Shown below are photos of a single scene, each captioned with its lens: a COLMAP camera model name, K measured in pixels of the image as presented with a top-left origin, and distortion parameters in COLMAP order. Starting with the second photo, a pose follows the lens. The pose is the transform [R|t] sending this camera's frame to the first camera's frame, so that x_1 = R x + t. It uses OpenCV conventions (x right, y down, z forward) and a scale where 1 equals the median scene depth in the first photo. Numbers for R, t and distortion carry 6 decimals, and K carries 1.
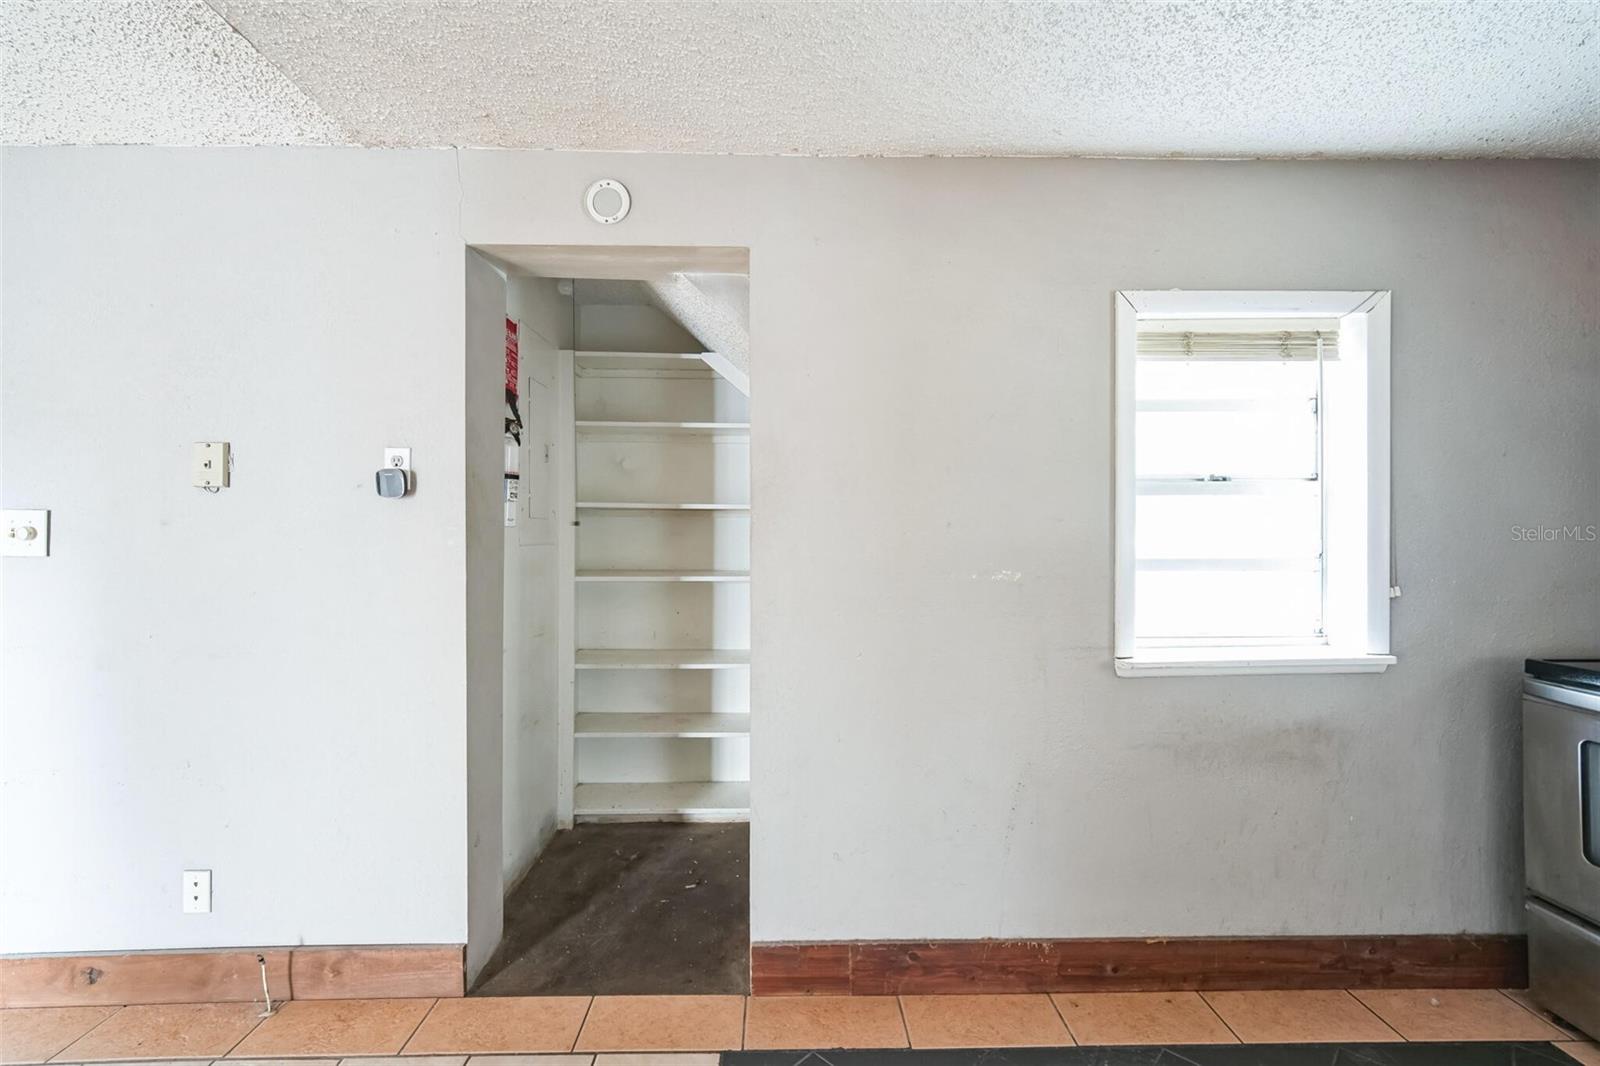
lens RADIAL K [[715.1, 0, 805.8], [0, 715.1, 533.7], [0, 0, 1]] dist [-0.001753, 0.002324]
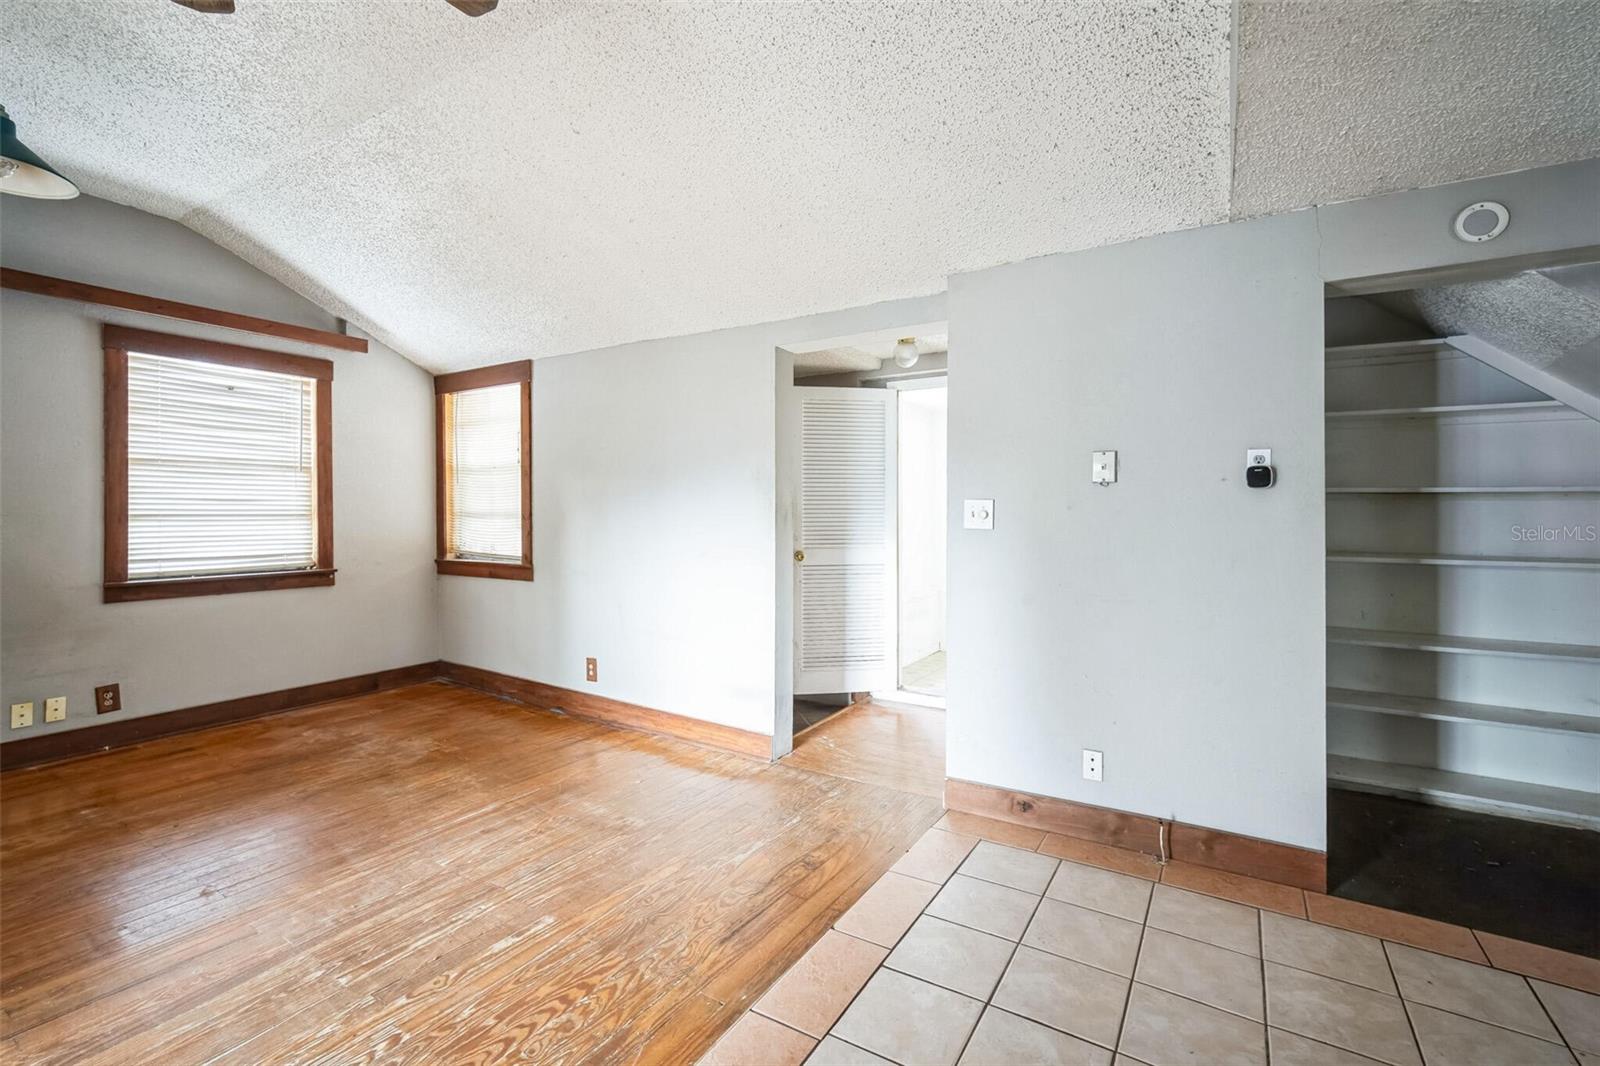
lens RADIAL K [[715.1, 0, 785.9], [0, 715.1, 505.0], [0, 0, 1]] dist [-0.001753, 0.002324]
pose [[0.837584, -0.003989, -0.546294, -0.574110], [-0.004664, 0.999885, -0.014453, 0.003079], [0.546289, 0.014654, 0.837469, -0.533785]]
